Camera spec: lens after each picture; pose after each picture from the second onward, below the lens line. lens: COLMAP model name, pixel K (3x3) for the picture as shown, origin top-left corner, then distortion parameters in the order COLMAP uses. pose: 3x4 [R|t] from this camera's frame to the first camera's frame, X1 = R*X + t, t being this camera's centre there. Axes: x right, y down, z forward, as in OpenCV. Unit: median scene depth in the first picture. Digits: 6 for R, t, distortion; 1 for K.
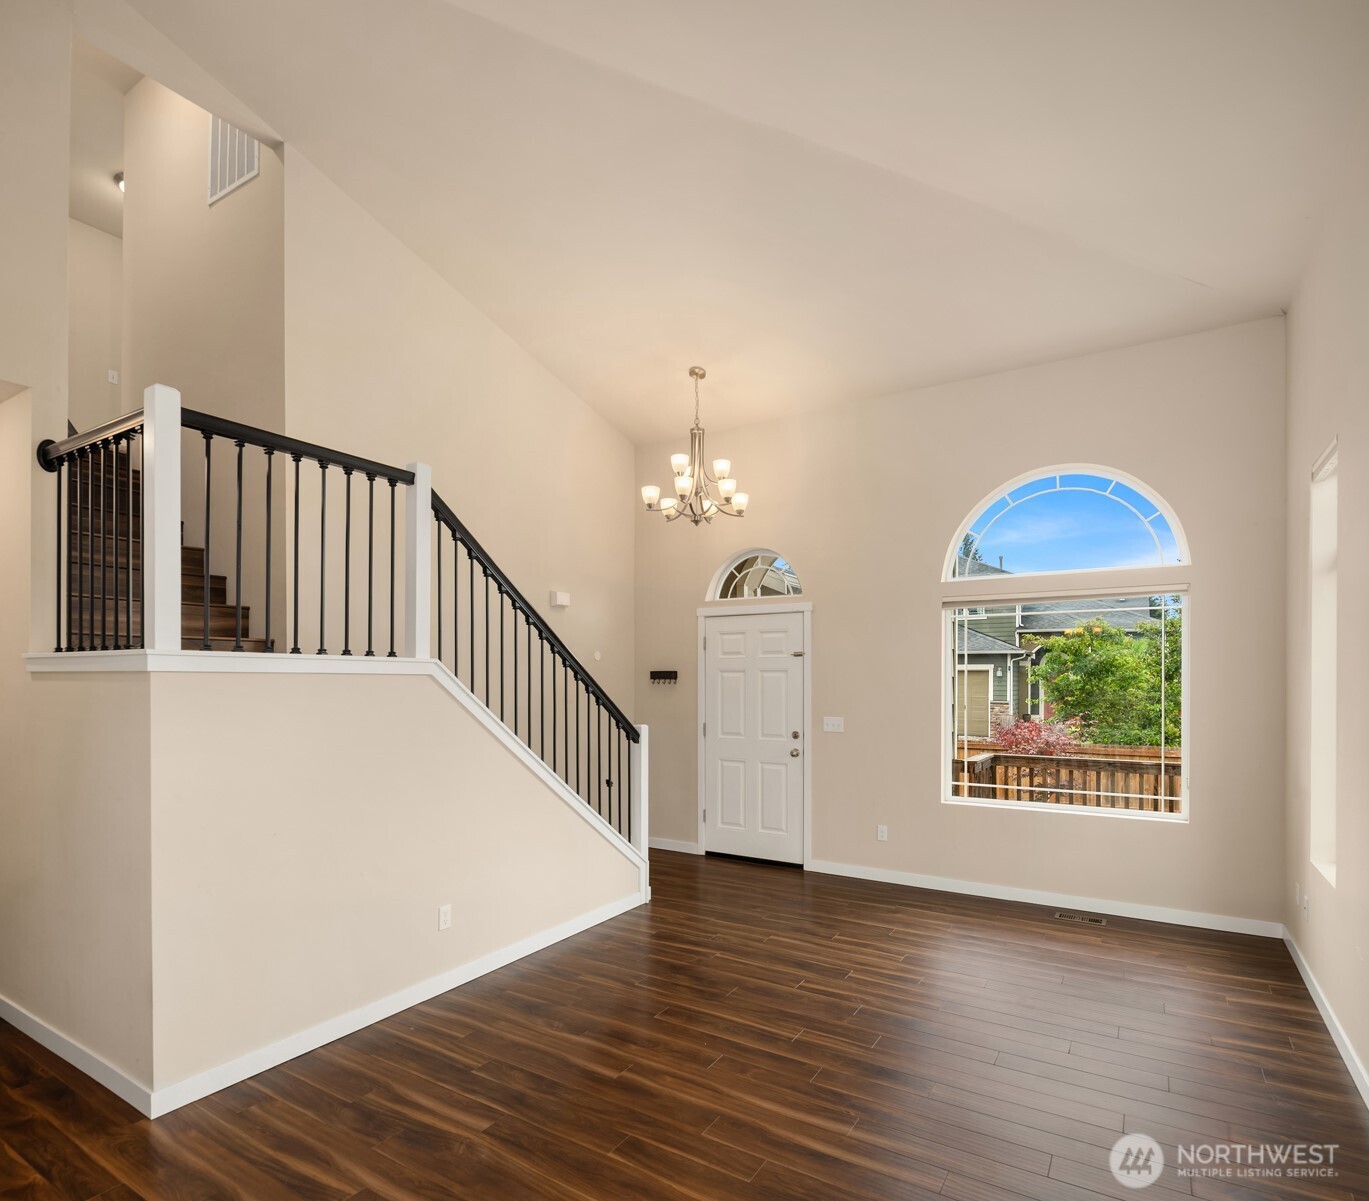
lens RADIAL K [[732.3, 0, 700.4], [0, 732.3, 631.3], [0, 0, 1]] dist [0.024320, 0.000141]
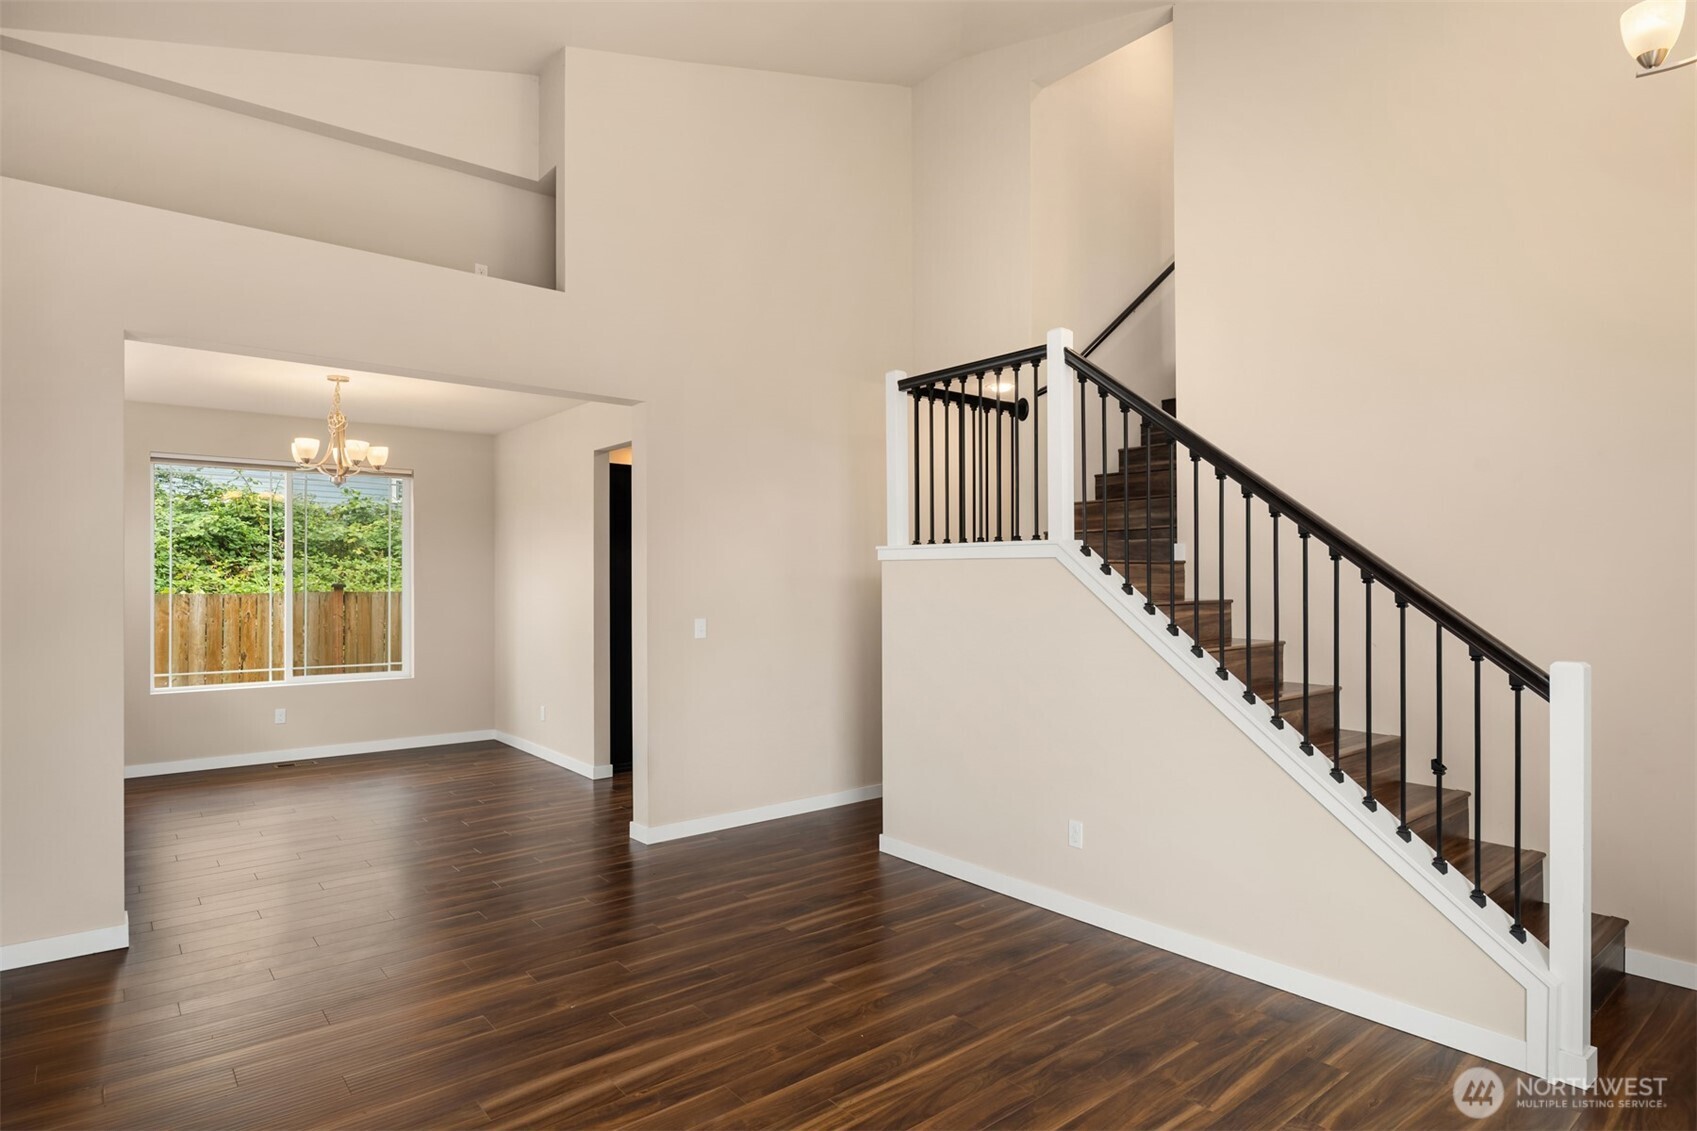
lens RADIAL K [[899.7, 0, 849.4], [0, 899.7, 587.5], [0, 0, 1]] dist [0.004167, 0.000588]
pose [[-0.321079, 0.003230, -0.947047, 0.806984], [0.065731, 0.997659, -0.018882, 0.106568], [0.944769, -0.068313, -0.320539, 1.200630]]
